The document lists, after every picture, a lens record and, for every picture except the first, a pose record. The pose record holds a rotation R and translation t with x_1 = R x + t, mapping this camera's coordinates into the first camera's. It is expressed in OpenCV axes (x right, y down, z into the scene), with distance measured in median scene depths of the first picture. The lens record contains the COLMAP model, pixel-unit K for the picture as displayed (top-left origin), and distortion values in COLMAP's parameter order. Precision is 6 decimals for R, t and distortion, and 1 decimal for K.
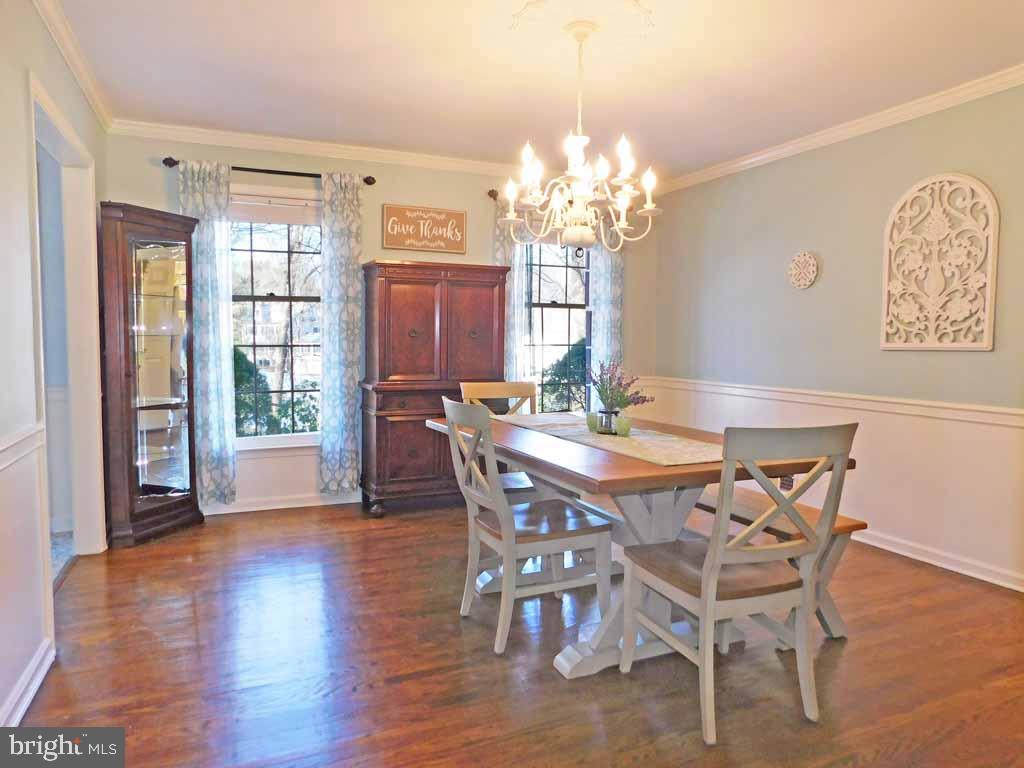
lens RADIAL K [[678.1, 0, 513.2], [0, 678.1, 381.8], [0, 0, 1]] dist [-0.041379, 0.019366]
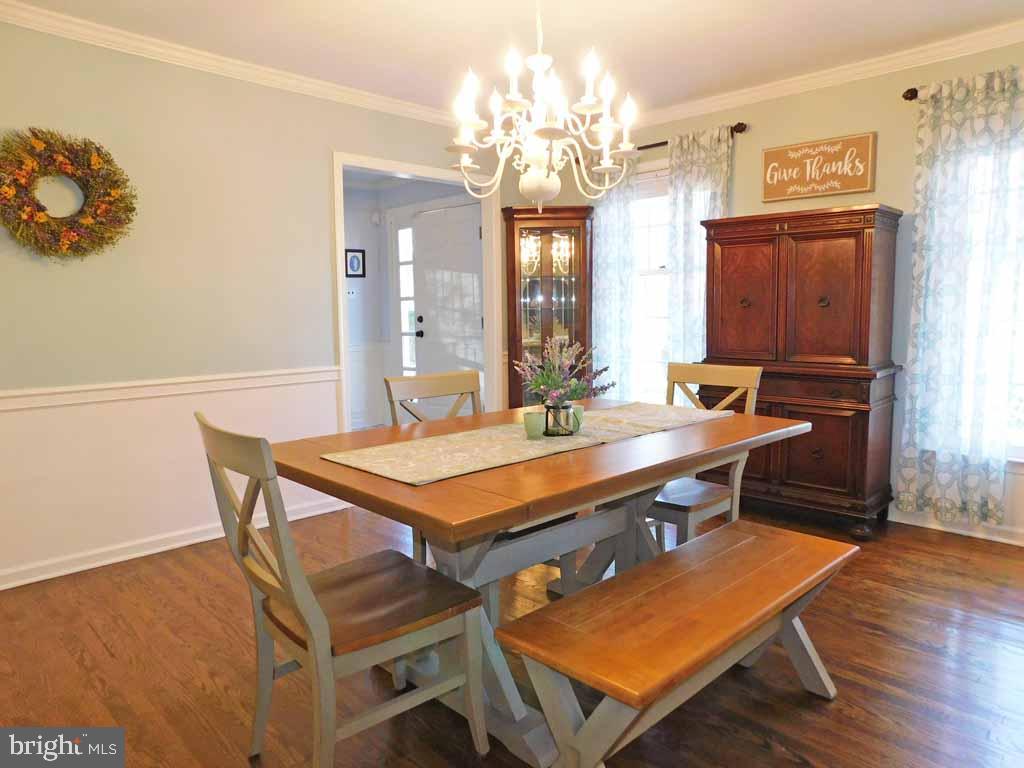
lens RADIAL K [[678.1, 0, 511.4], [0, 678.1, 385.7], [0, 0, 1]] dist [-0.041379, 0.019366]
pose [[0.327880, 0.104640, -0.938906, 0.524762], [-0.048441, 0.994402, 0.093909, -0.029940], [0.943477, 0.014691, 0.331113, 0.411819]]
